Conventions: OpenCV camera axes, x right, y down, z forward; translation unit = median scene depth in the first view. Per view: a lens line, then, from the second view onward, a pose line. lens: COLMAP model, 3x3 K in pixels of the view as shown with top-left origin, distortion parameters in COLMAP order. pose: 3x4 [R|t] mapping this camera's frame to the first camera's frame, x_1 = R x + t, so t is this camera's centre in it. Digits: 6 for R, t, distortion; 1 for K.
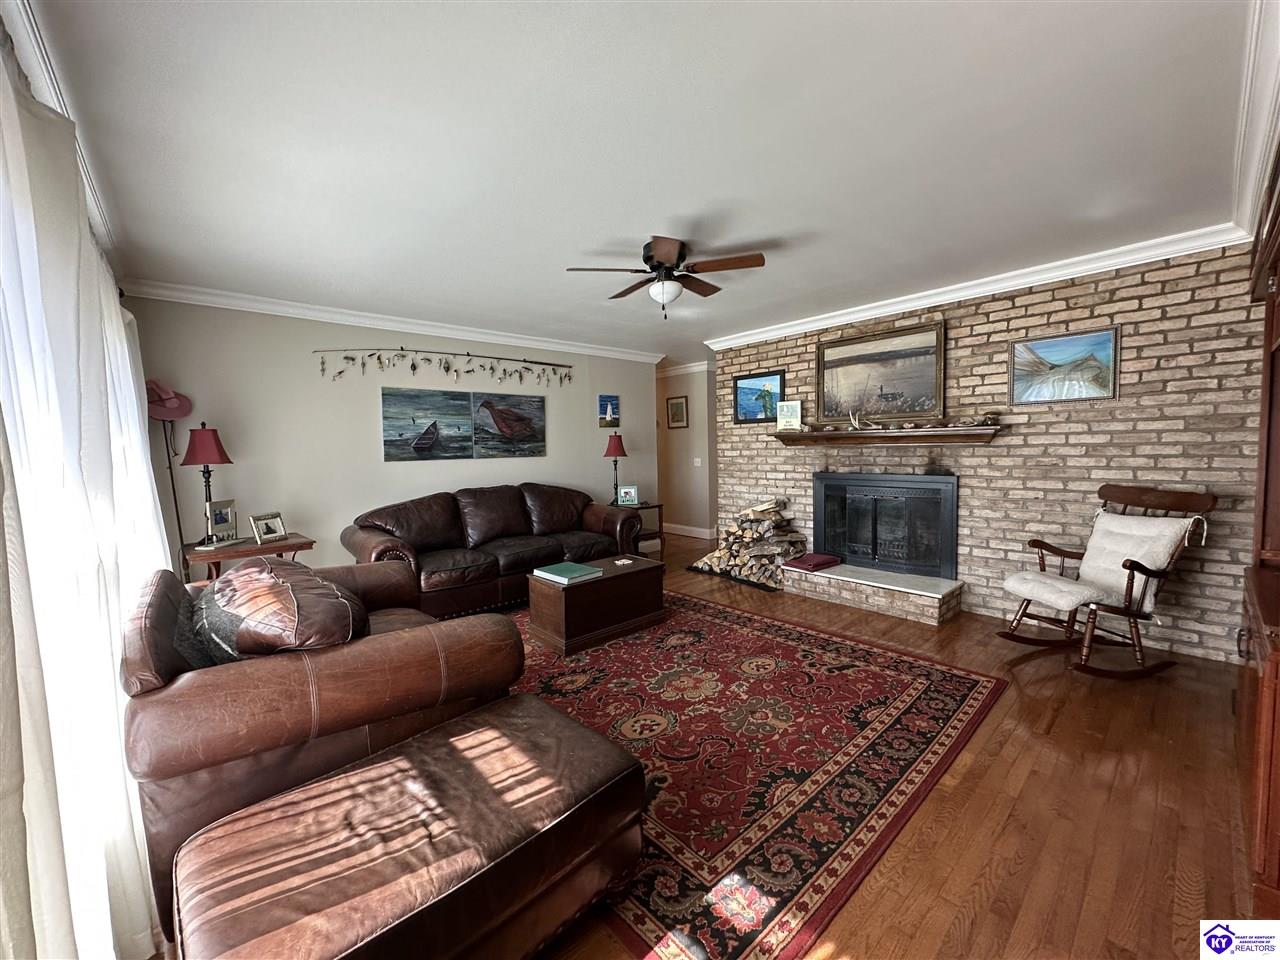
lens RADIAL K [[507.7, 0, 638.9], [0, 507.7, 483.8], [0, 0, 1]] dist [-0.002023, -0.000143]
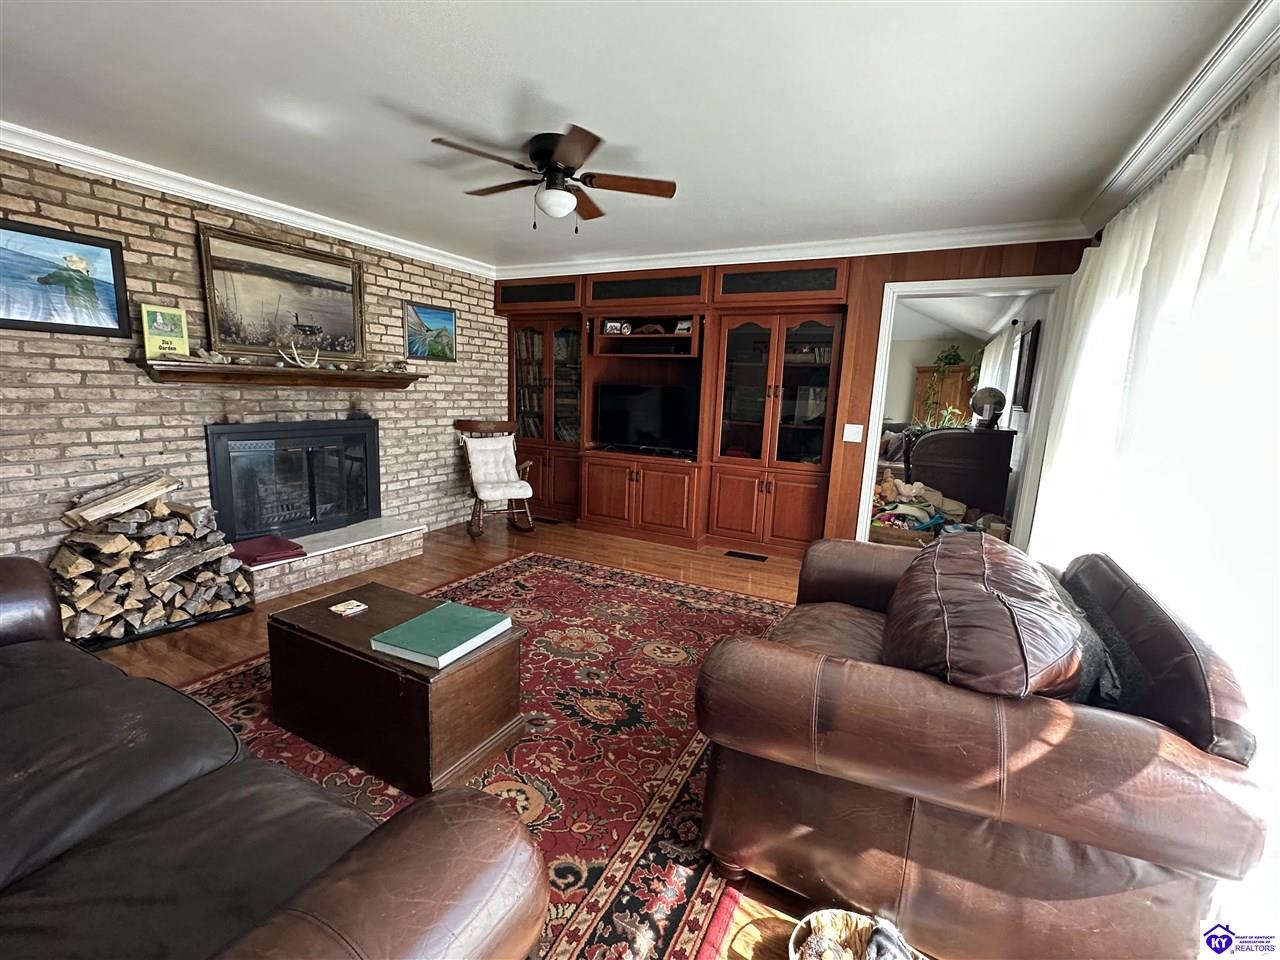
lens RADIAL K [[555.3, 0, 637.7], [0, 555.3, 486.8], [0, 0, 1]] dist [-0.005335, 0.000911]
pose [[-0.349417, -0.153575, 0.924296, -0.665335], [0.041121, 0.983012, 0.178876, -0.062583], [-0.936065, 0.100510, -0.337166, 0.920191]]
